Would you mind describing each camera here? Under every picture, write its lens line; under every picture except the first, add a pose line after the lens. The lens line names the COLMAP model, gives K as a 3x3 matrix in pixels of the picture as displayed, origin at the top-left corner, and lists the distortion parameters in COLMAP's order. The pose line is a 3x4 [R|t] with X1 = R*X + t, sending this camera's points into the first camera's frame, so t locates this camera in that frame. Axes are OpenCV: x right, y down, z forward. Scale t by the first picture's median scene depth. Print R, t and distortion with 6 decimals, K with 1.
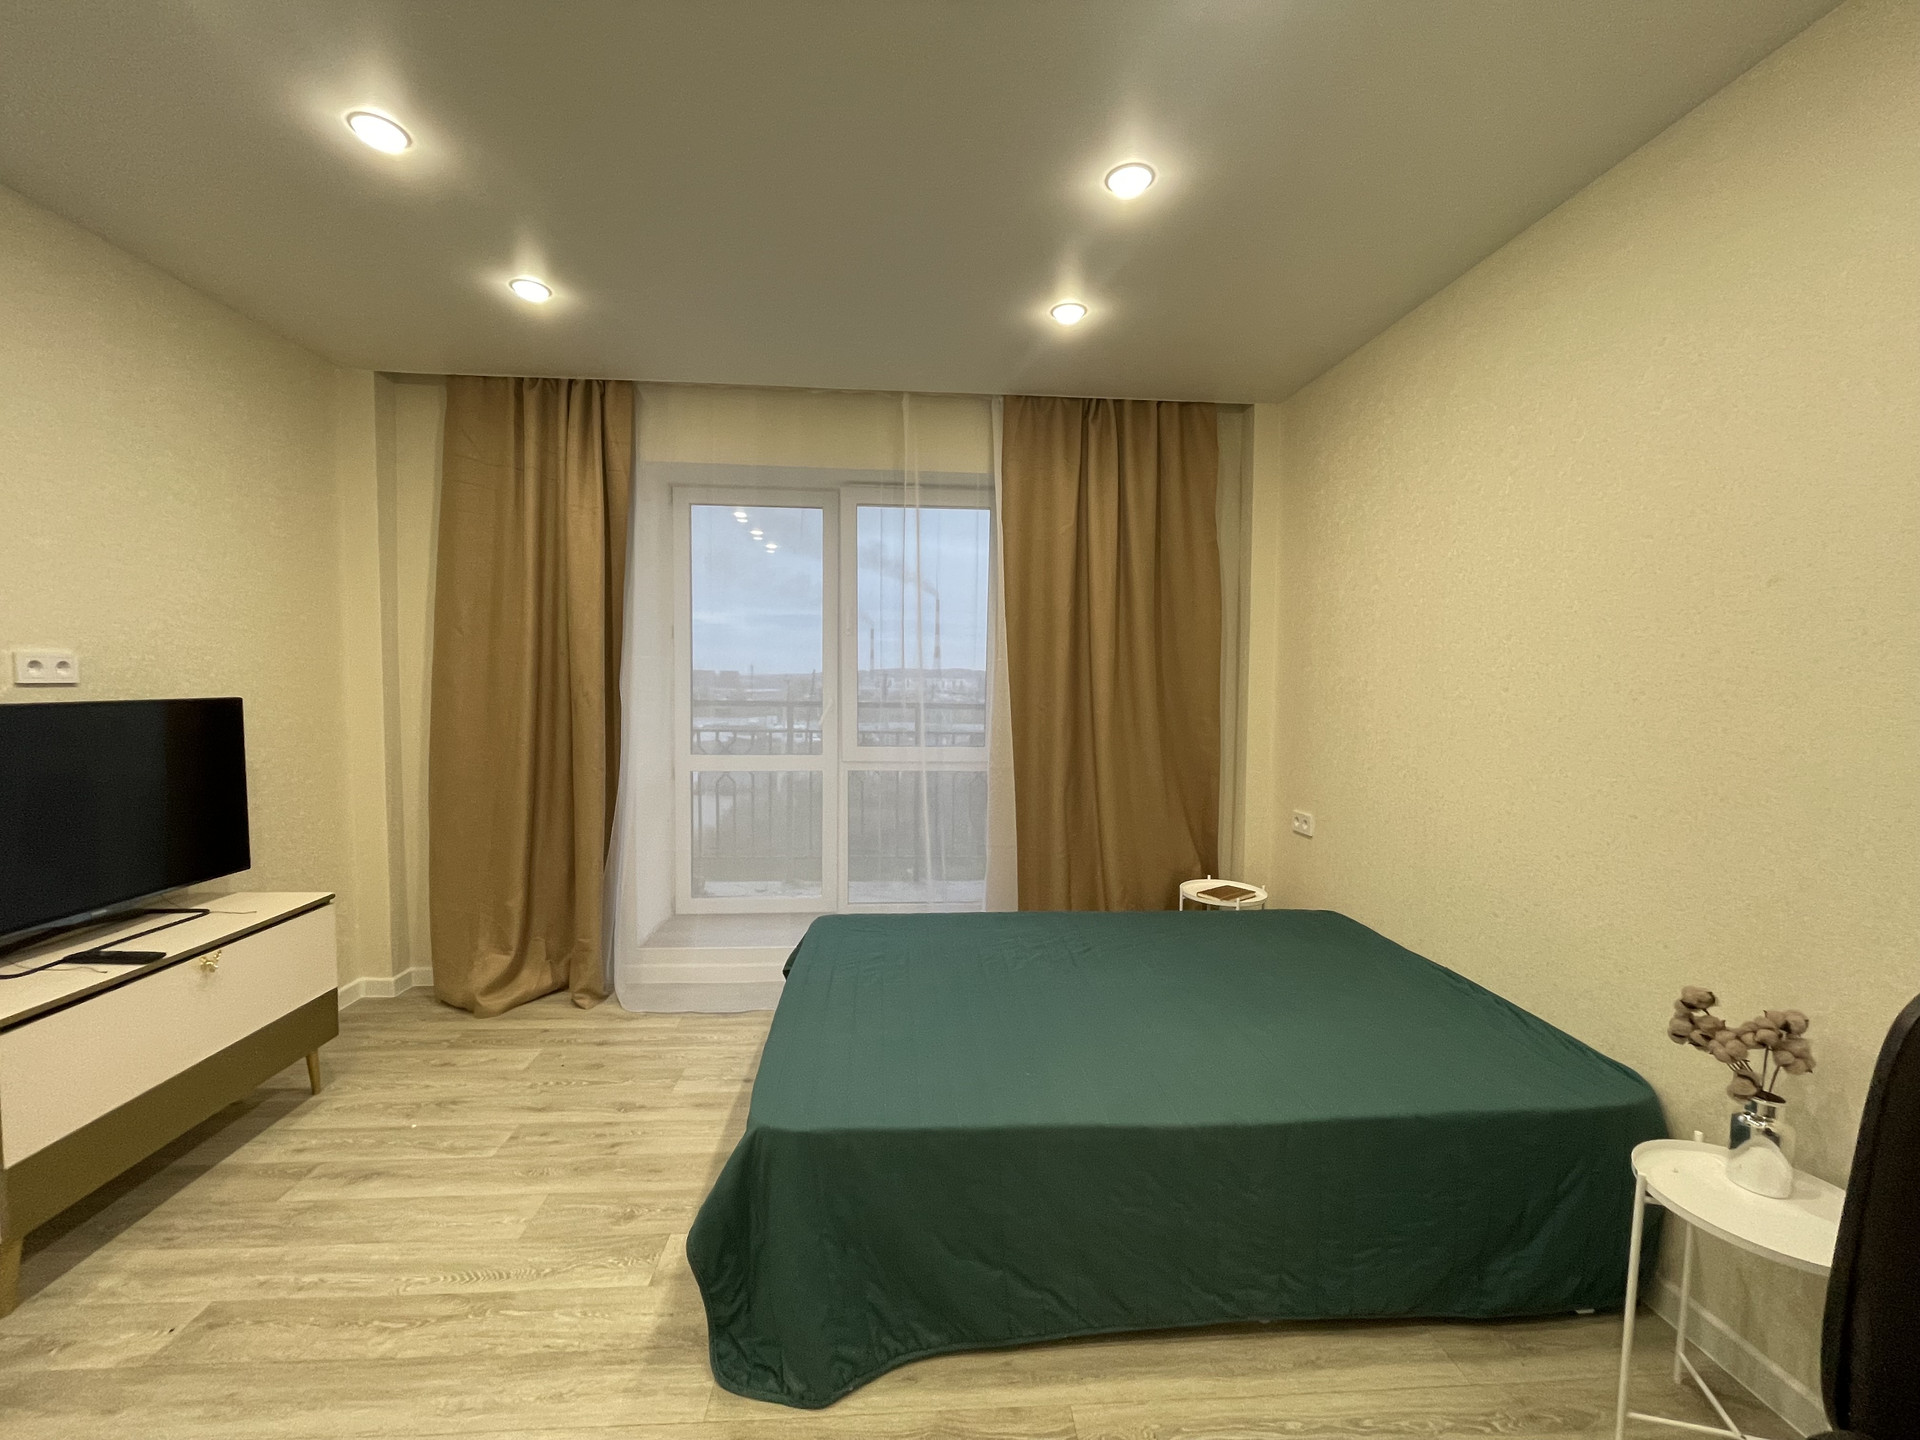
lens RADIAL K [[777.9, 0, 953.9], [0, 777.9, 717.2], [0, 0, 1]] dist [-0.006415, 0.003274]
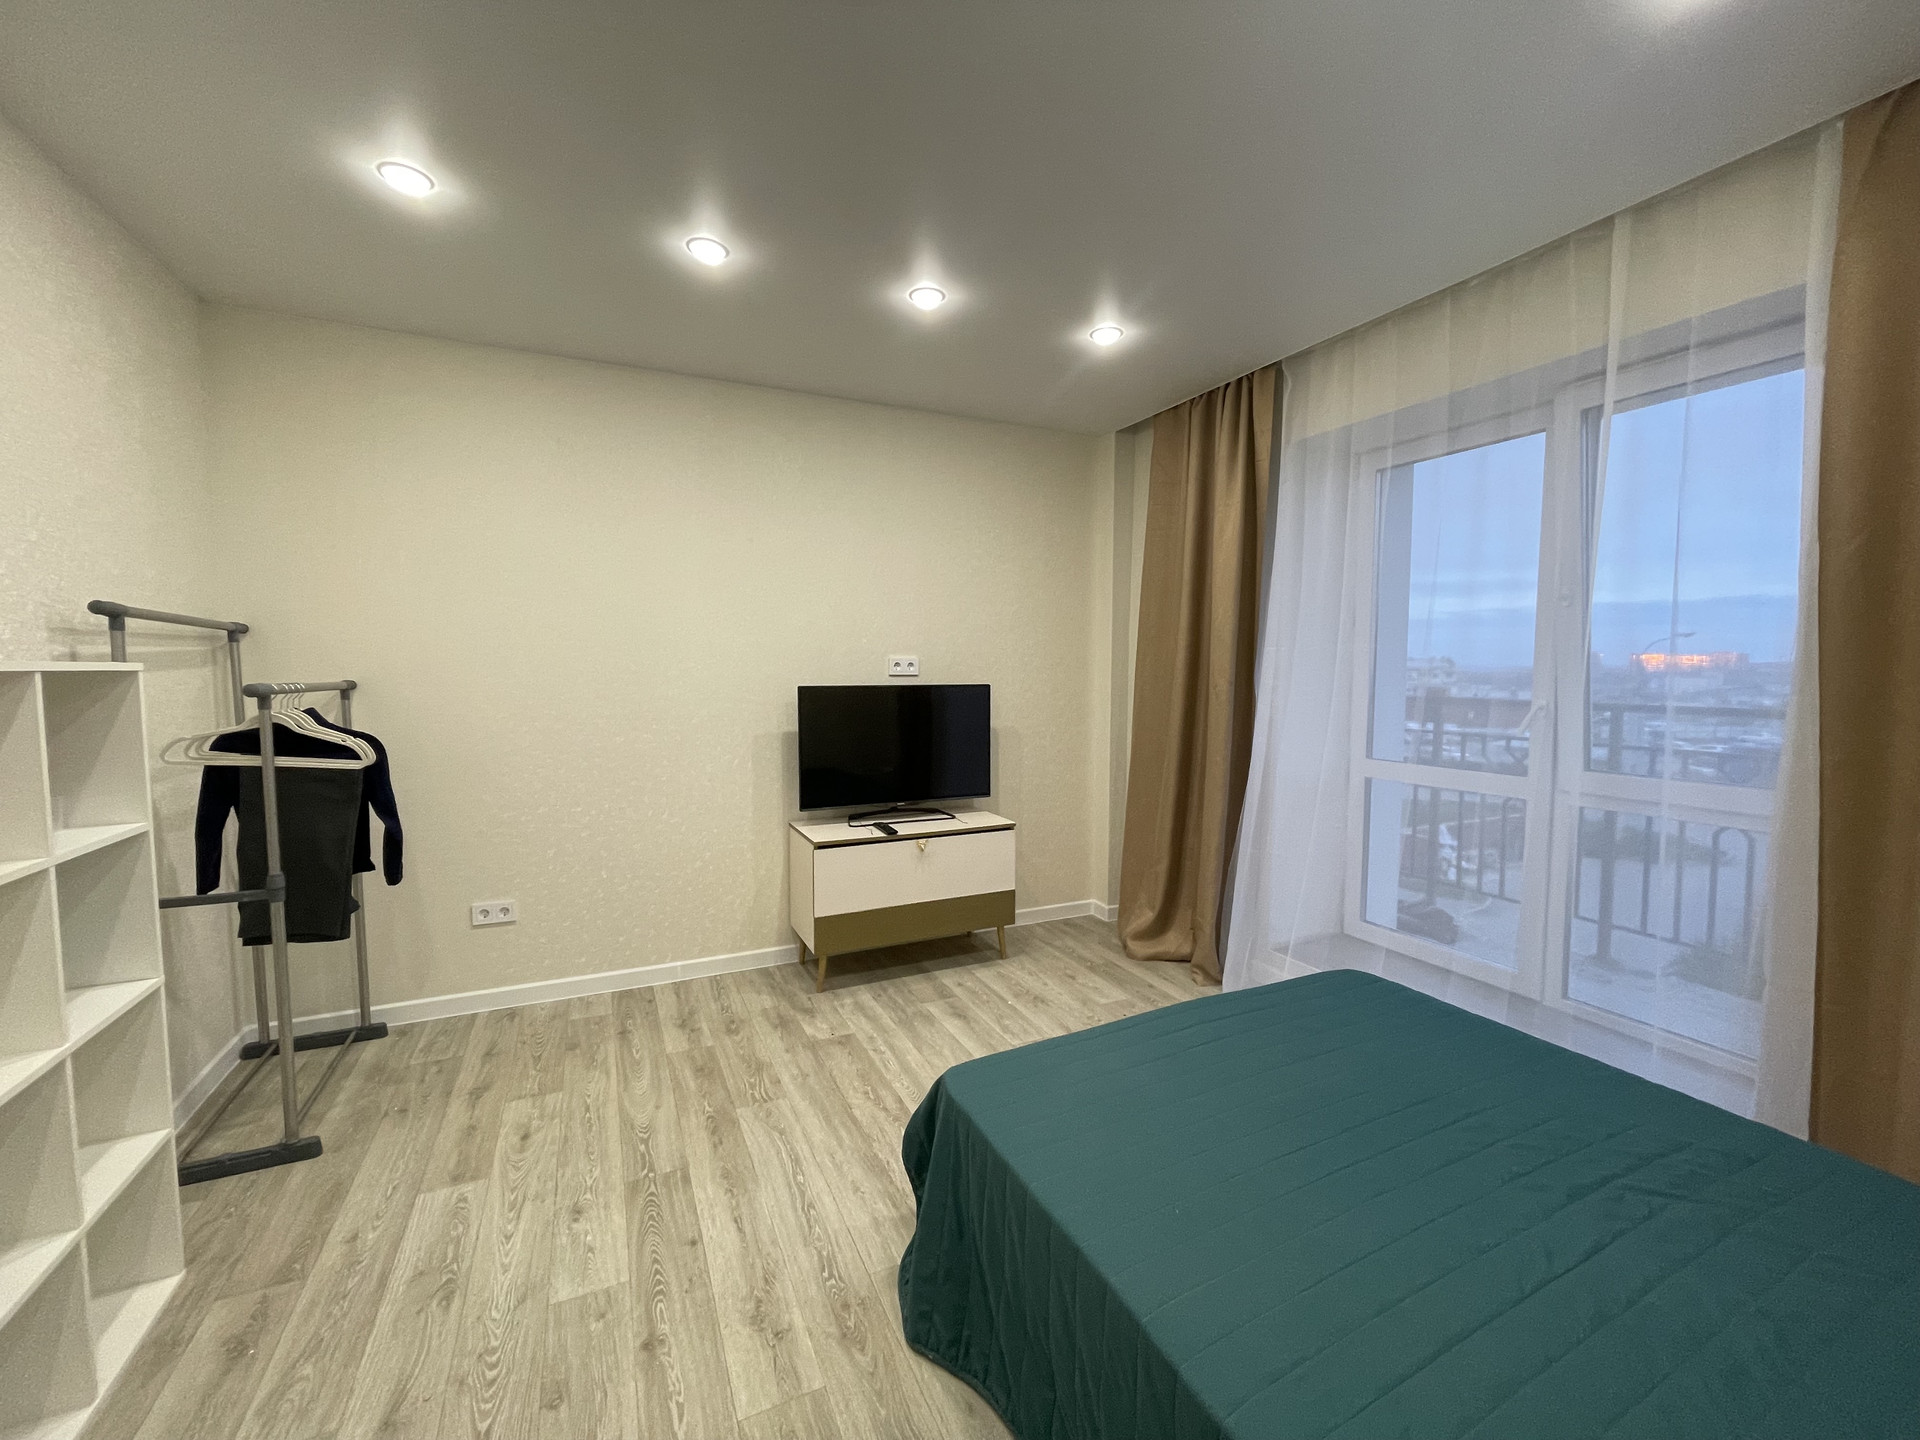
lens RADIAL K [[777.9, 0, 942.7], [0, 777.9, 717.7], [0, 0, 1]] dist [-0.006415, 0.003274]
pose [[0.354614, 0.051239, -0.933608, 0.487348], [-0.043858, 0.998310, 0.038131, -0.015424], [0.933983, 0.027424, 0.356262, 0.382919]]
